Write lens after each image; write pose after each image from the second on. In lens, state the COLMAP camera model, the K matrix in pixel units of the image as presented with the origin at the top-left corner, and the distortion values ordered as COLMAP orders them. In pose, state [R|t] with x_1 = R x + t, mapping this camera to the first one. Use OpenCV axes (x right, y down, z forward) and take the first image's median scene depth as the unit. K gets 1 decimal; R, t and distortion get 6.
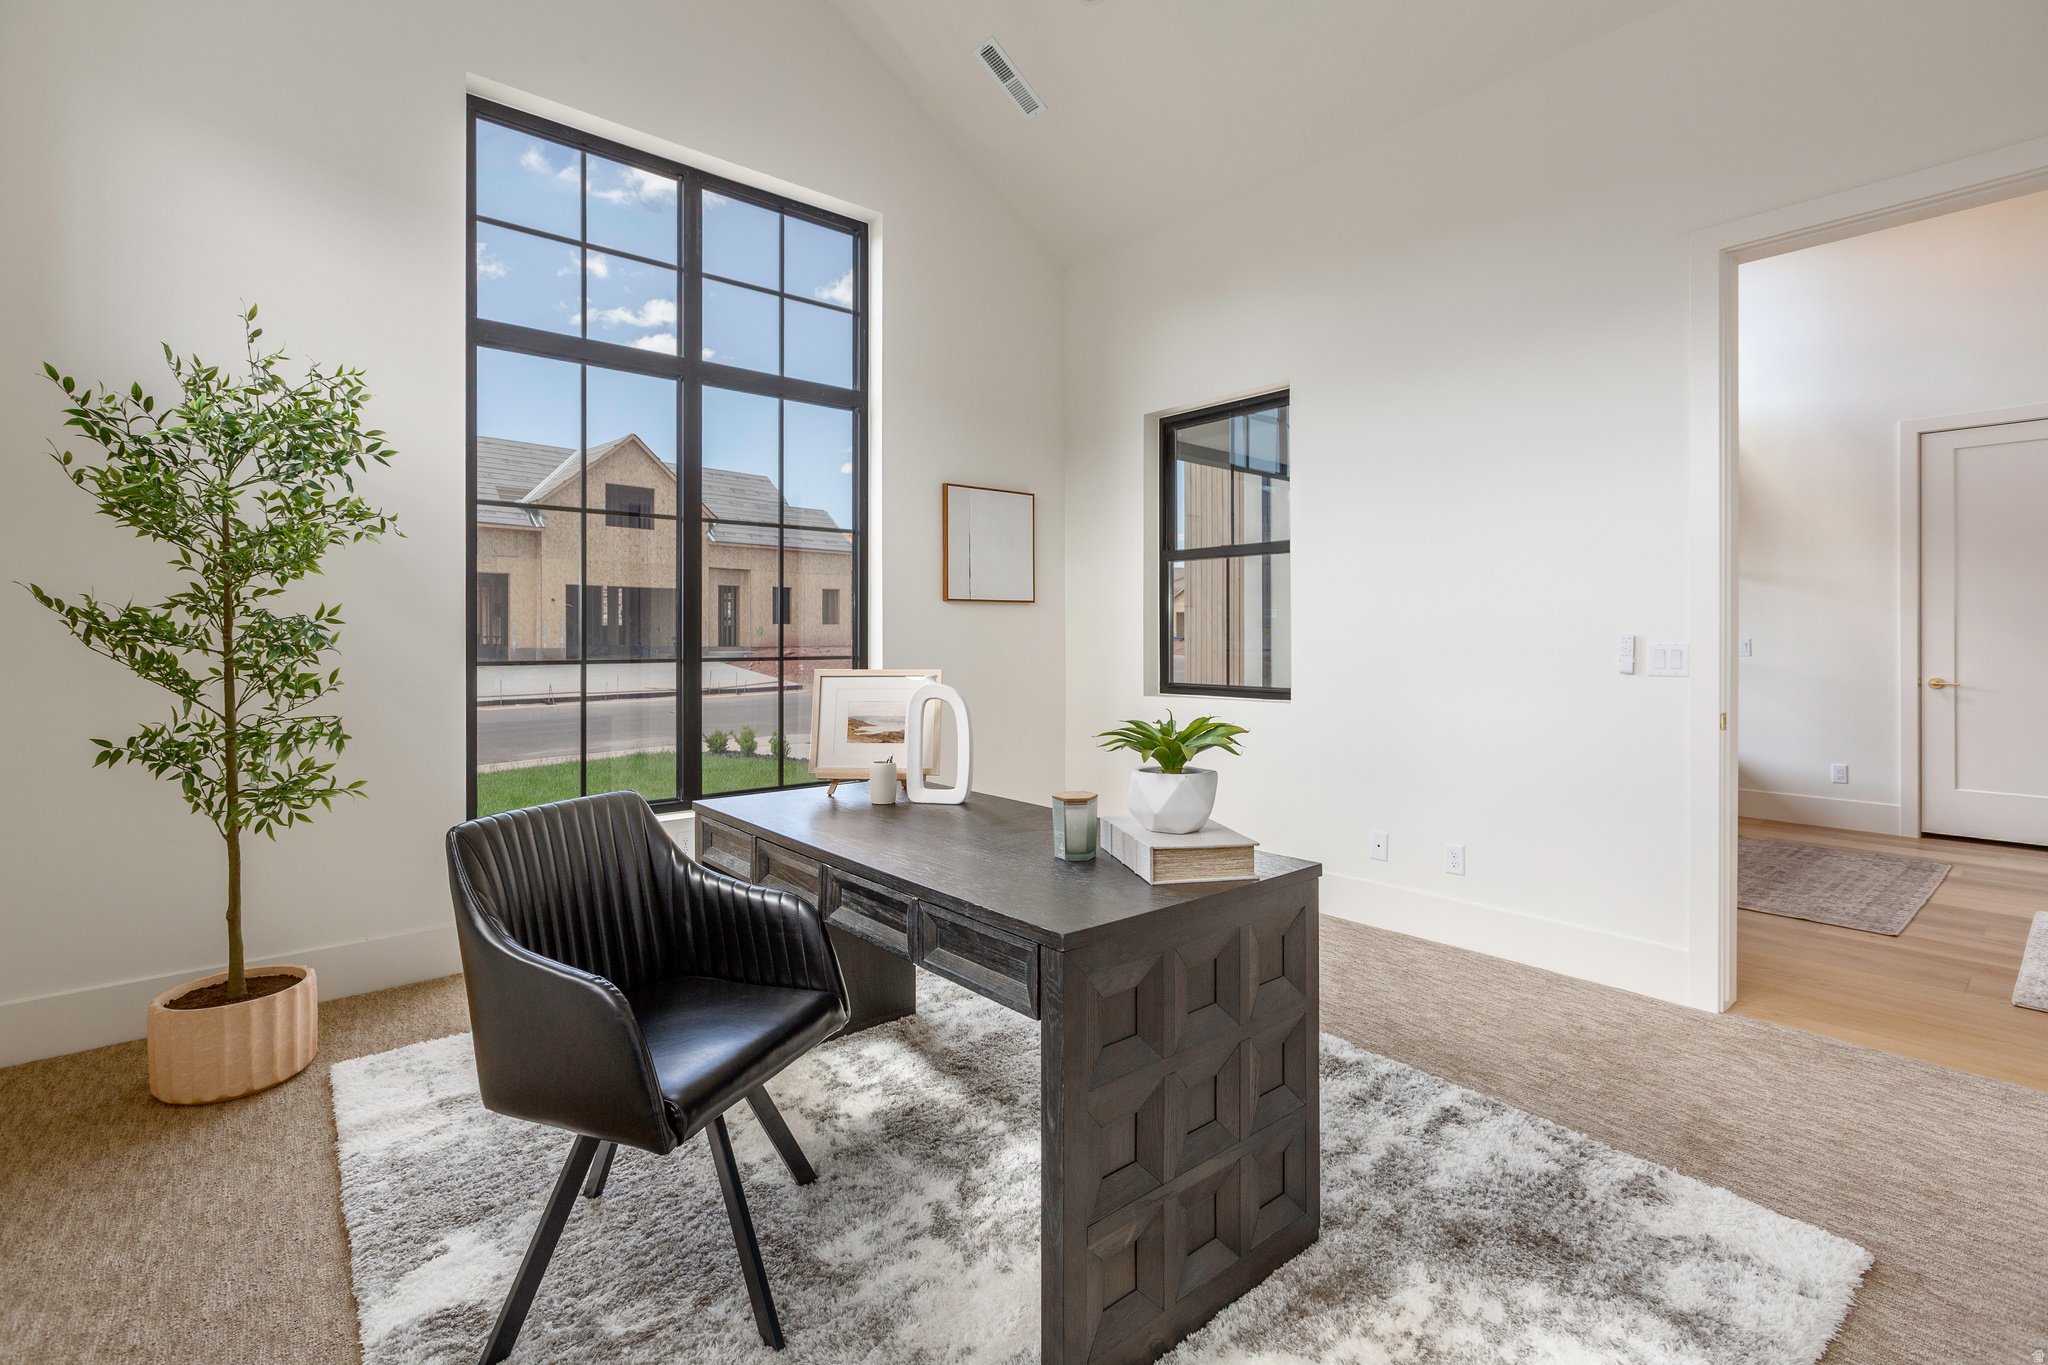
lens RADIAL K [[915.4, 0, 1038.2], [0, 915.4, 642.3], [0, 0, 1]] dist [-0.001155, -0.000747]
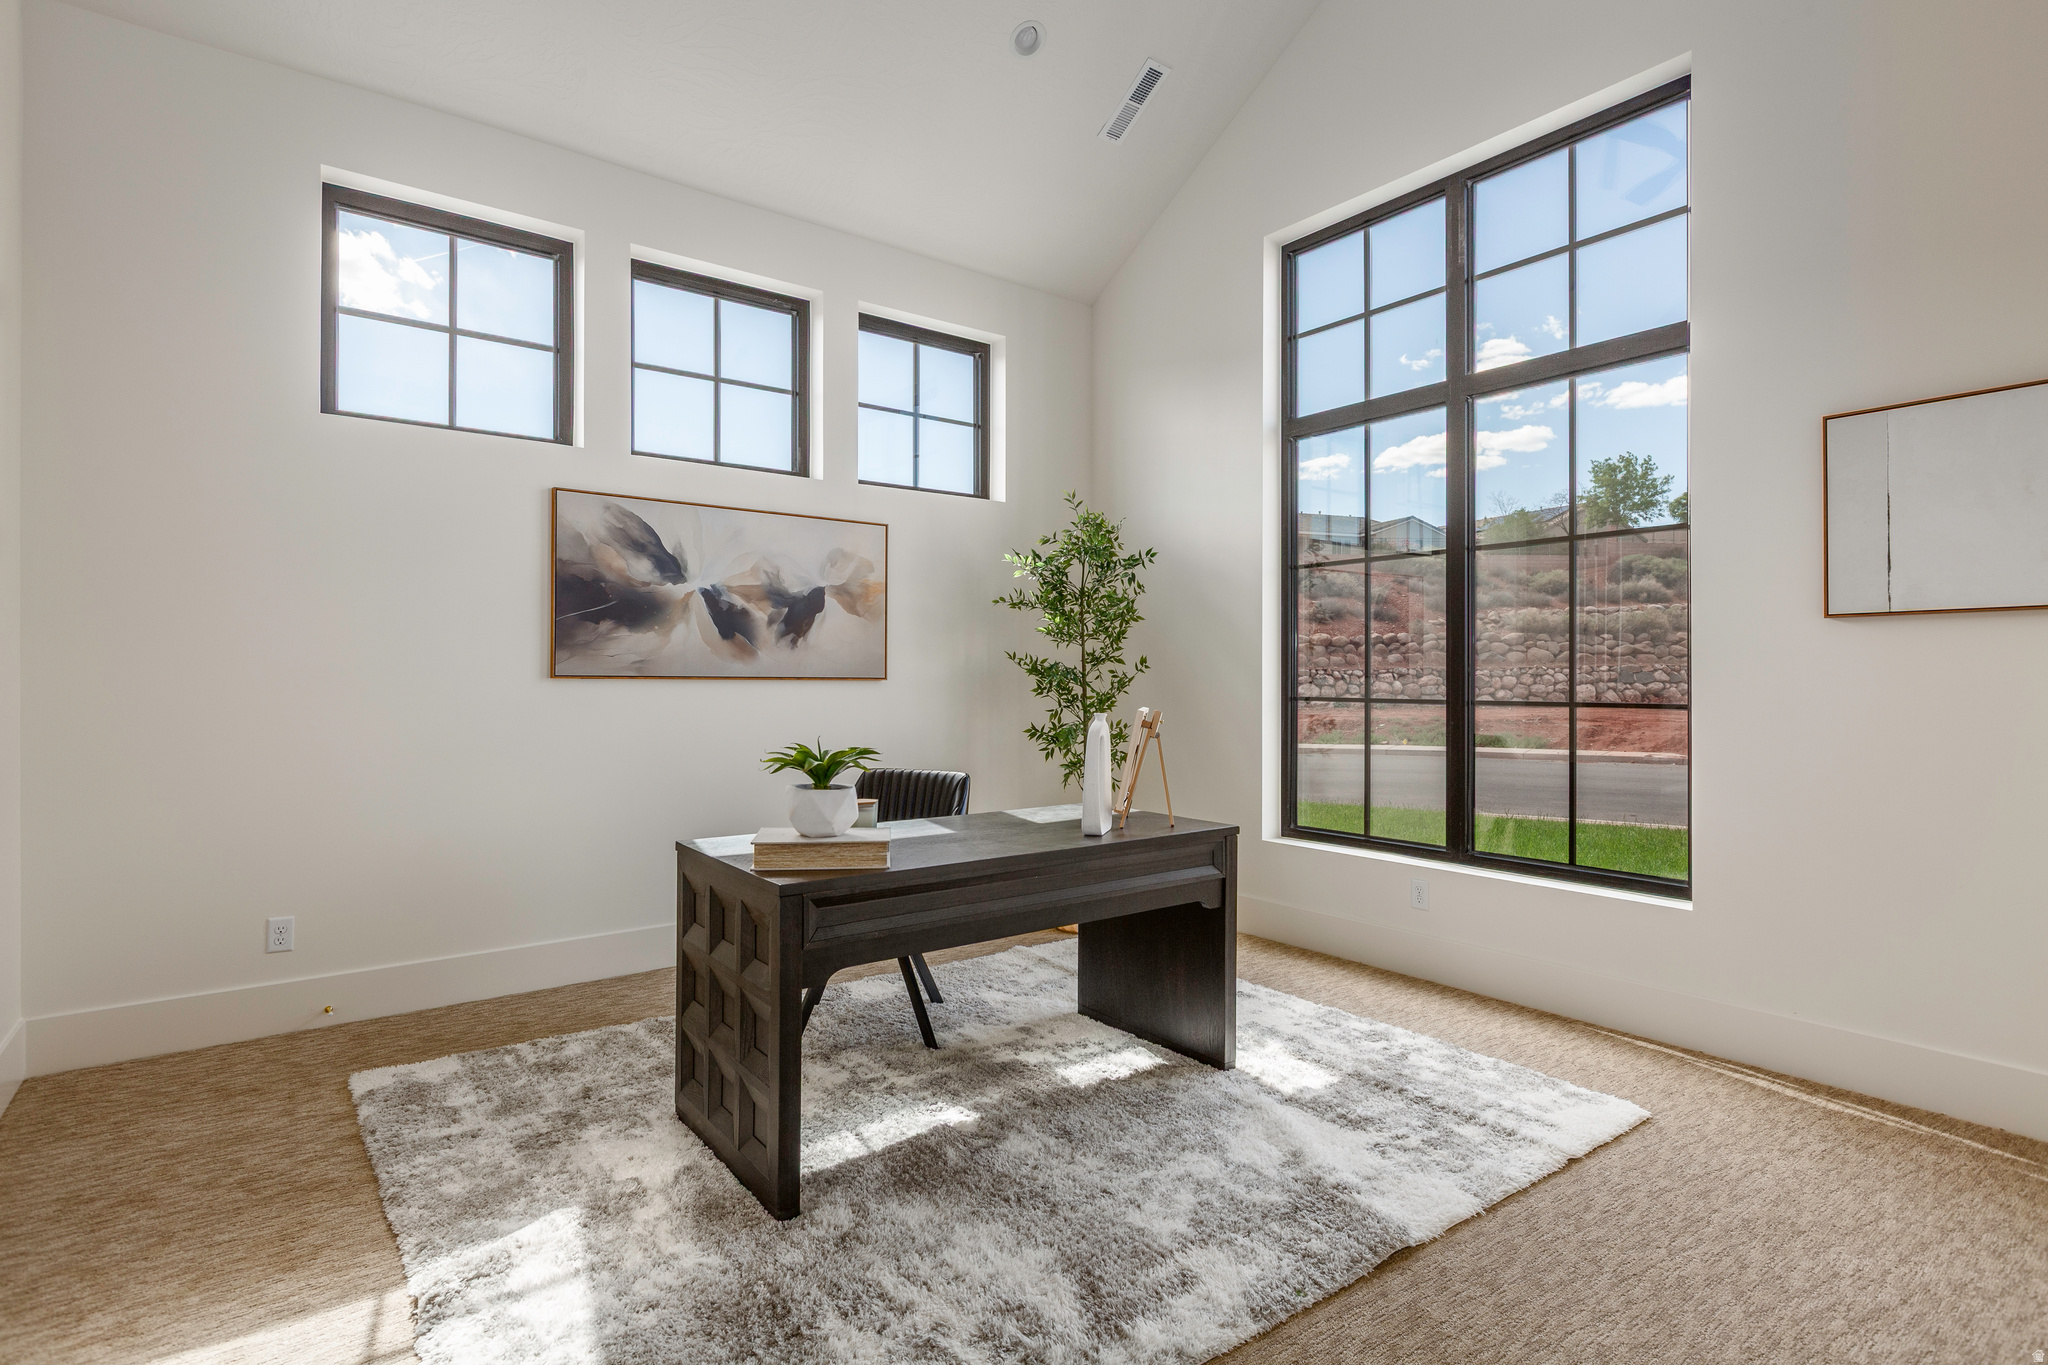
lens RADIAL K [[1045.3, 0, 1026.0], [0, 1045.3, 670.6], [0, 0, 1]] dist [0.000798, 0.000033]
pose [[-0.067509, -0.000277, -0.997719, 0.821467], [-0.006424, 0.999979, 0.000157, -0.011183], [0.997698, 0.006420, -0.067510, 0.729810]]
